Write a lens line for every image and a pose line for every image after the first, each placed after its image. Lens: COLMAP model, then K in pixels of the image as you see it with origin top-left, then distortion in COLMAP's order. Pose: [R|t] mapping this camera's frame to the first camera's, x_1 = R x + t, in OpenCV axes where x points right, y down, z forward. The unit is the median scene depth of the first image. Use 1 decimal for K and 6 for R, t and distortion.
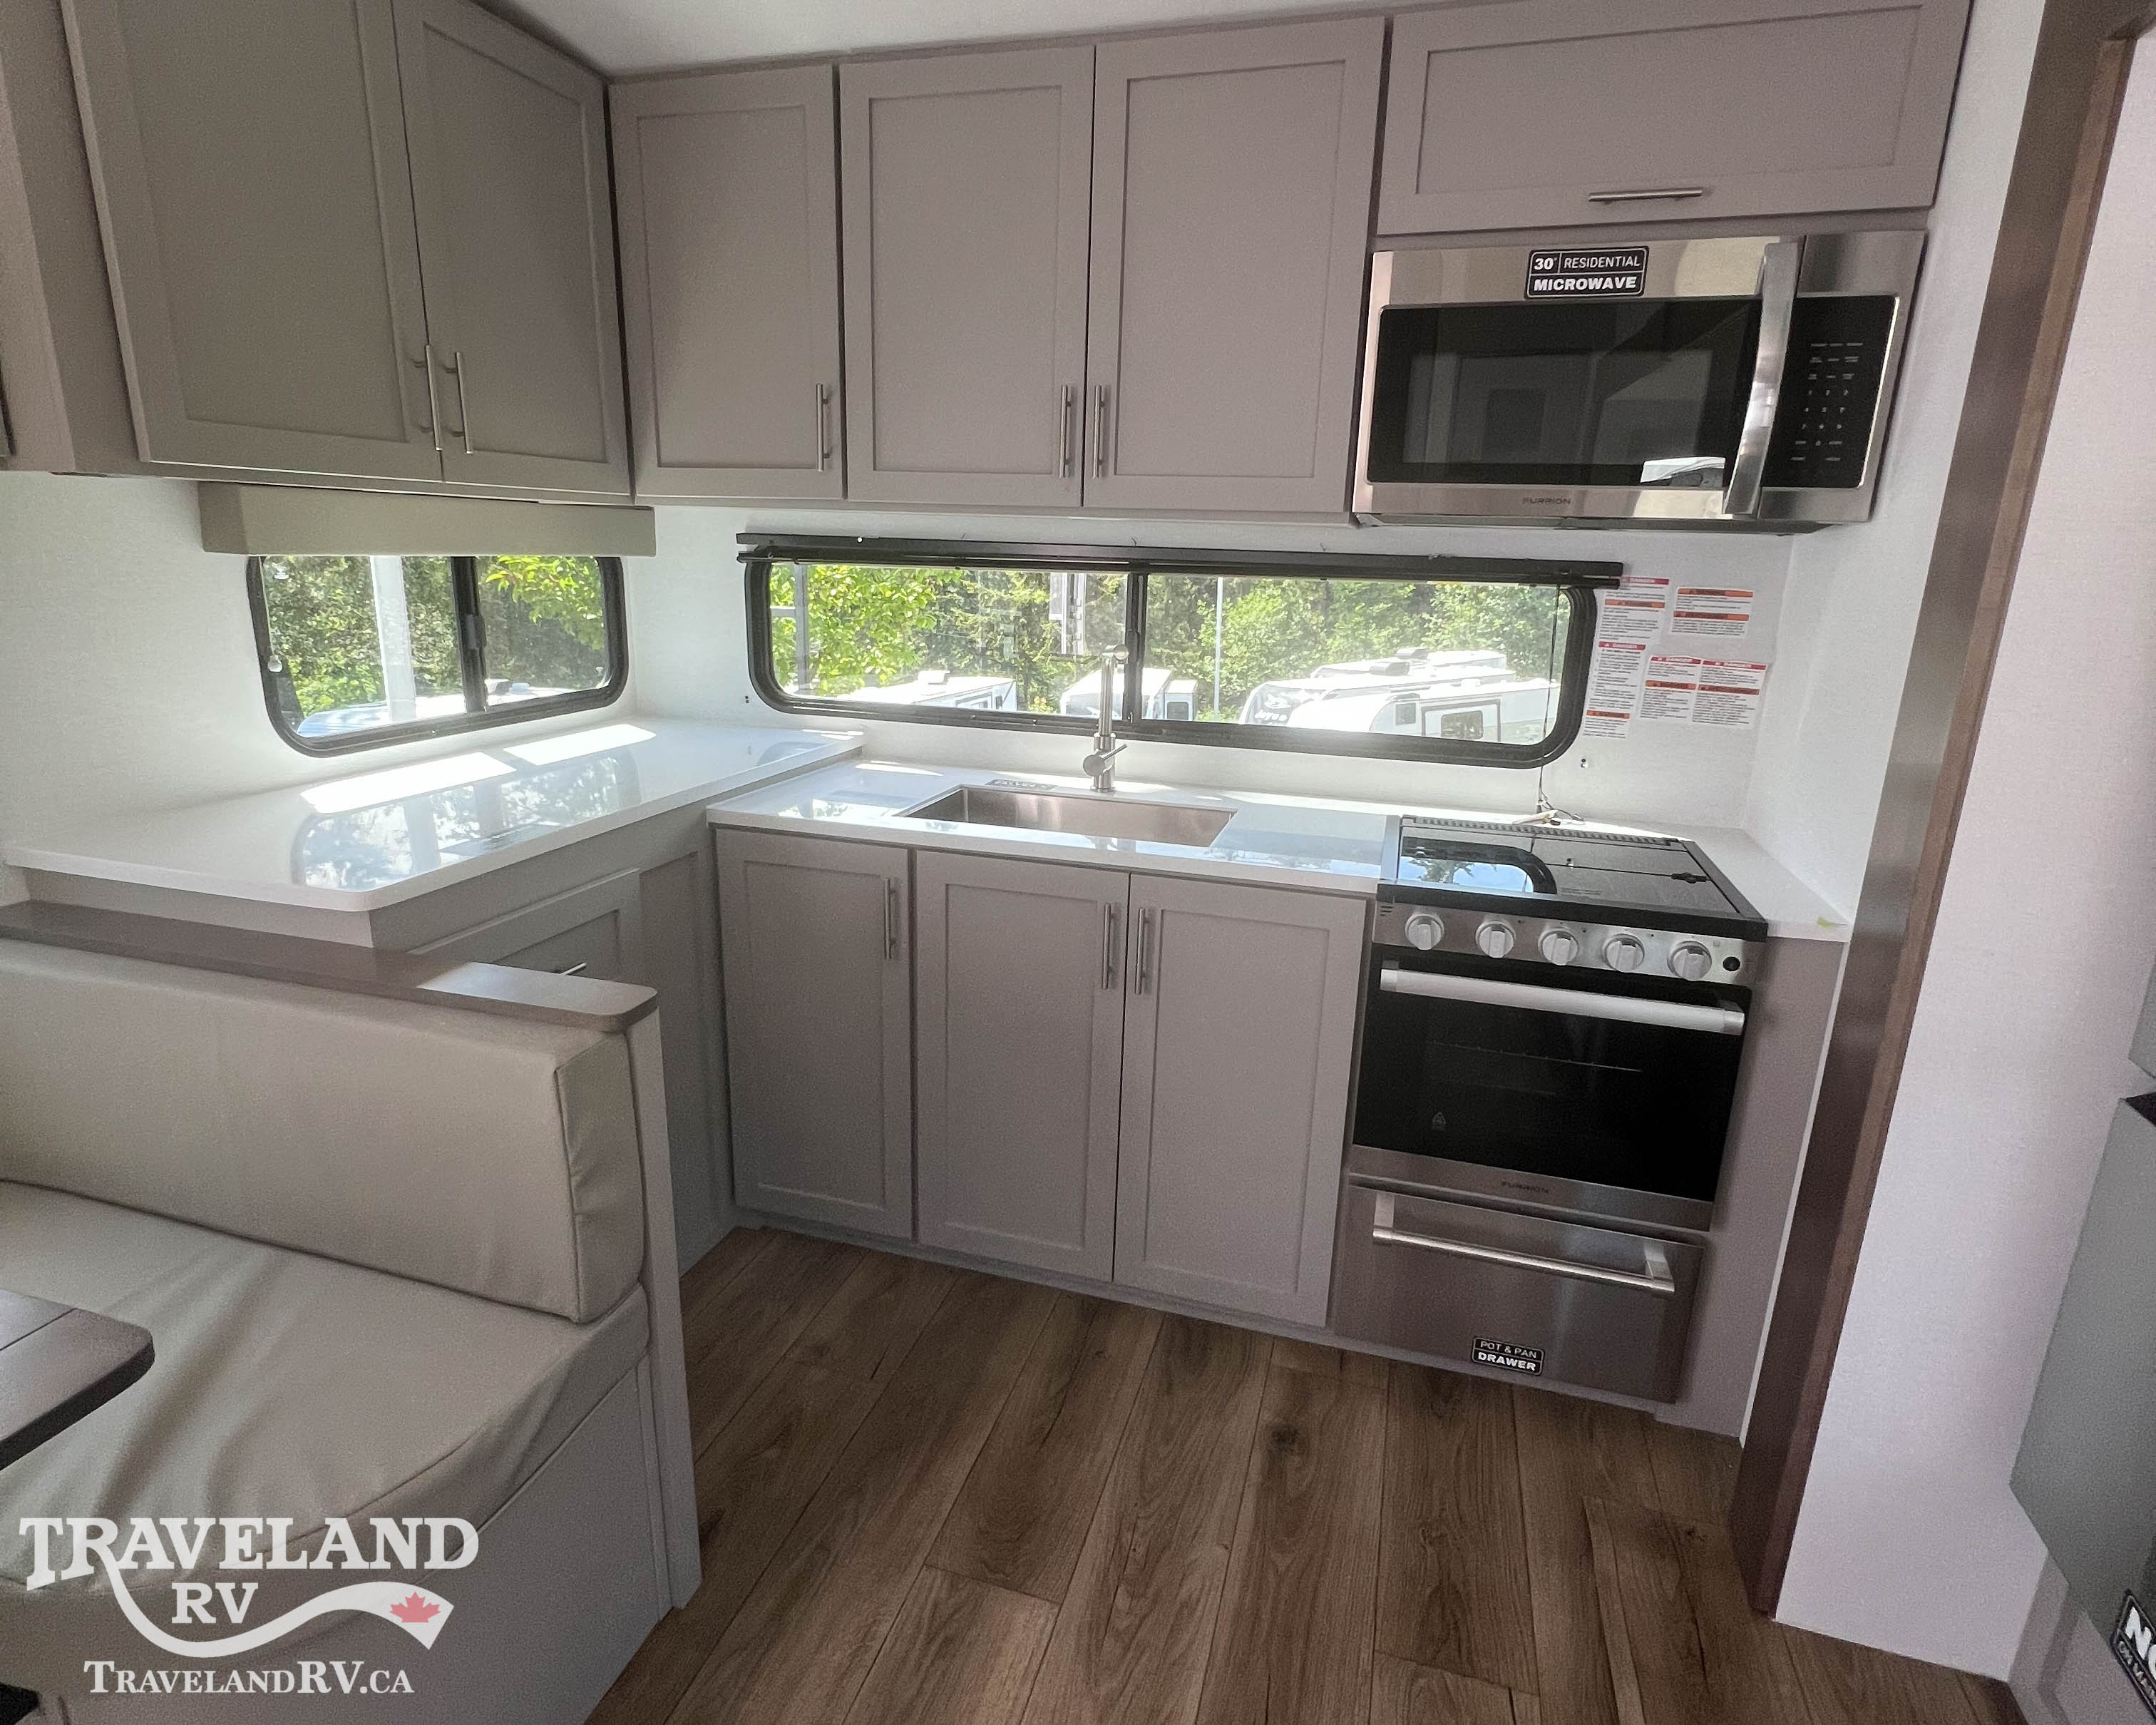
lens RADIAL K [[1145.1, 0, 1083.1], [0, 1145.1, 851.1], [0, 0, 1]] dist [-0.002311, 0.001150]
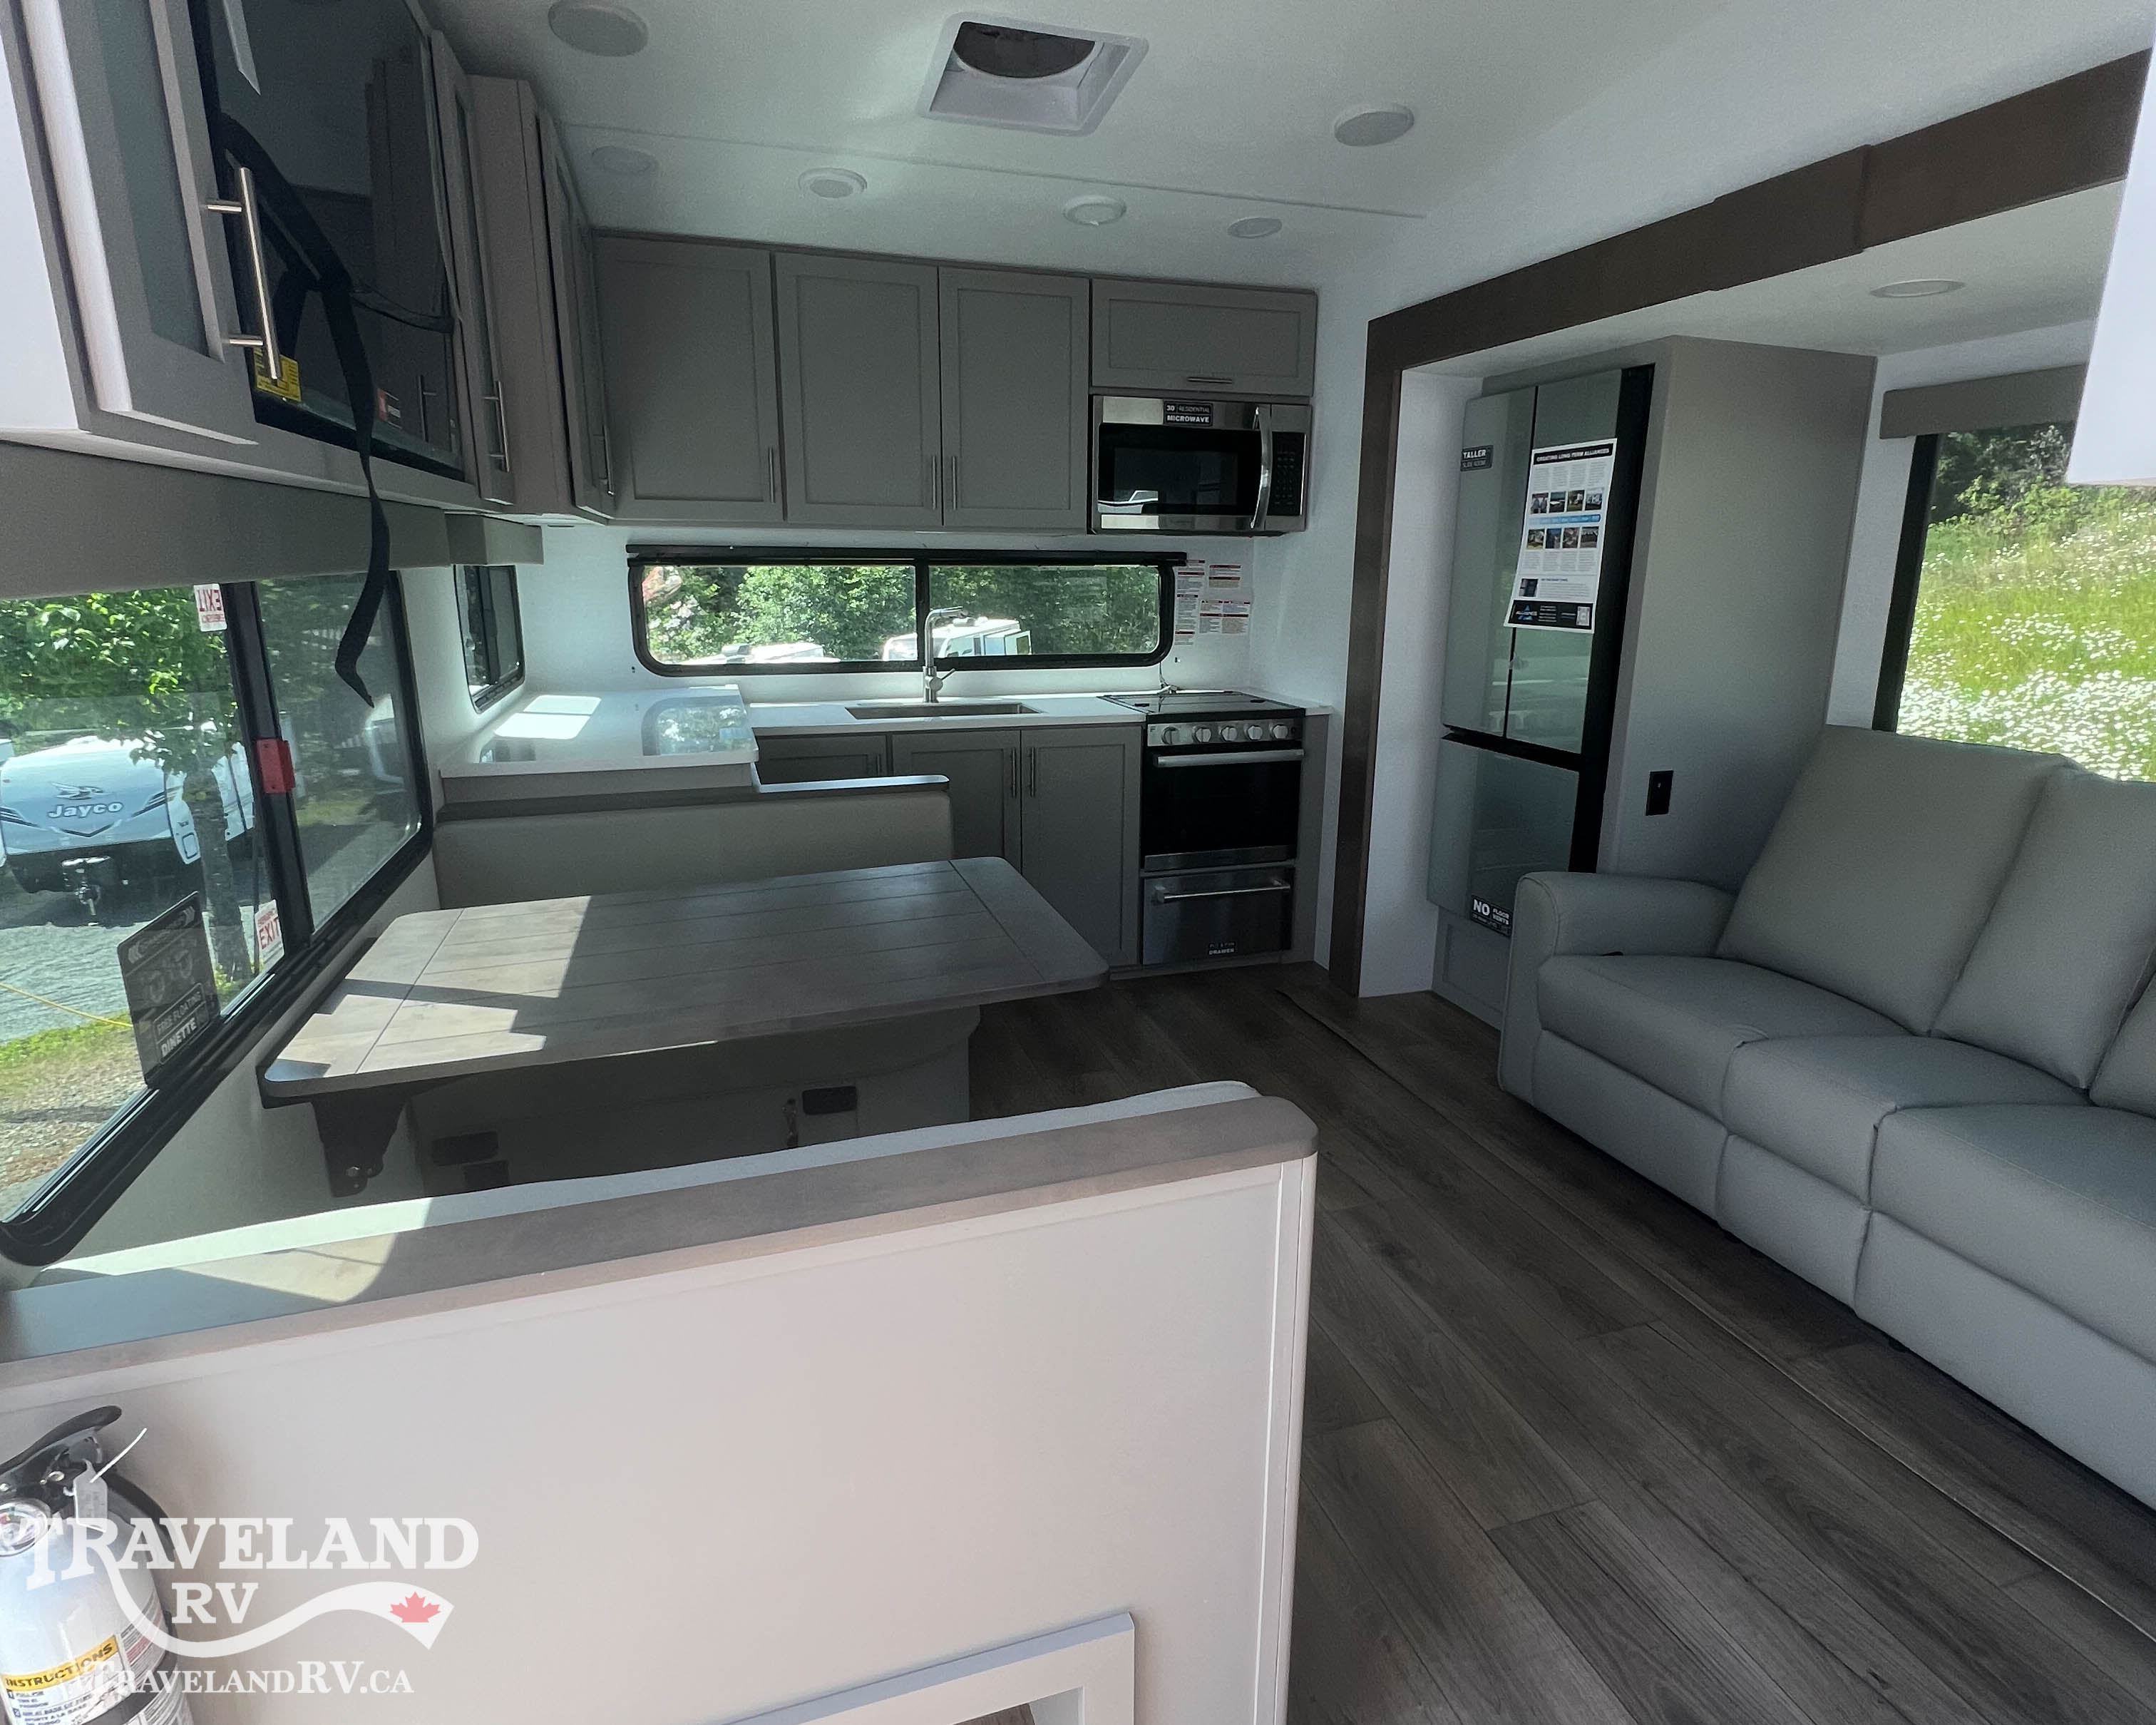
lens RADIAL K [[1143.4, 0, 1078.2], [0, 1143.4, 849.4], [0, 0, 1]] dist [-0.002699, 0.001013]
pose [[0.827290, -0.159497, 0.538658, -0.980236], [0.160046, 0.986030, 0.046158, 0.151699], [-0.538495, 0.048024, 0.841259, -0.611967]]
